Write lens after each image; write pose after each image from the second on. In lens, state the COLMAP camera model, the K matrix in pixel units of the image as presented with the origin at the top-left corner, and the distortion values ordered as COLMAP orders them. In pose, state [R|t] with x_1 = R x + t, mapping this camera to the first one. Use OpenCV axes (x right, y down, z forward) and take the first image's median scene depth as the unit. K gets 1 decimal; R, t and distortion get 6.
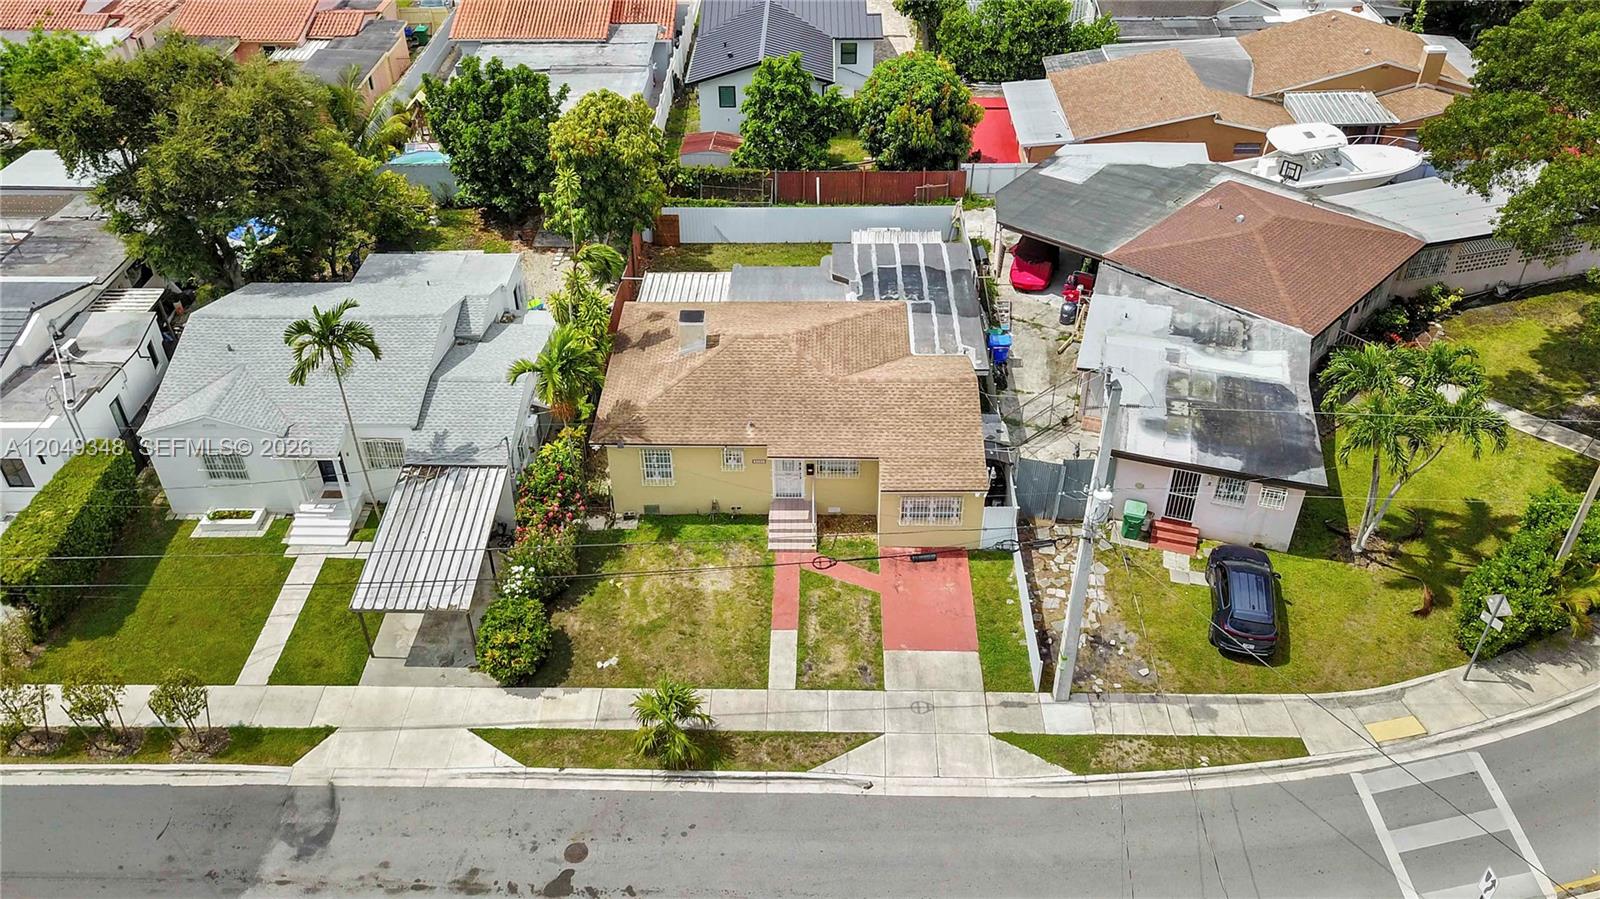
lens RADIAL K [[1249.1, 0, 807.6], [0, 1249.1, 453.1], [0, 0, 1]] dist [0.022607, 0.026581]
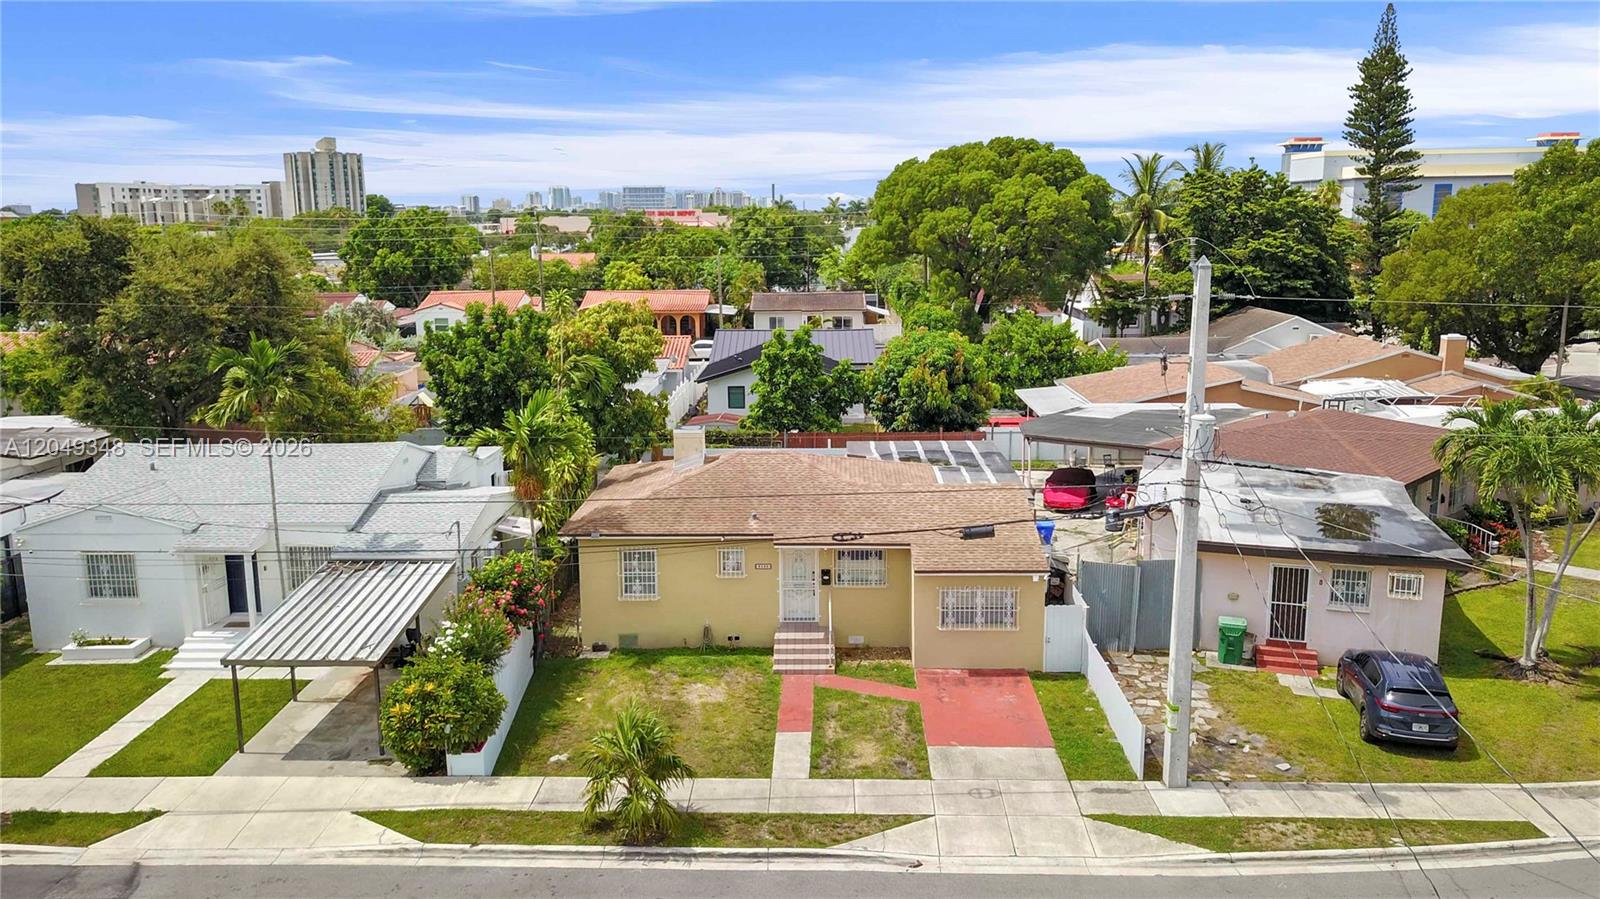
lens RADIAL K [[1249.1, 0, 804.1], [0, 1249.1, 455.9], [0, 0, 1]] dist [0.022607, 0.026581]
pose [[0.999972, -0.002740, -0.006989, -0.006689], [-0.000585, 0.899735, -0.436435, 0.325081], [0.007484, 0.436427, 0.899708, 0.249950]]
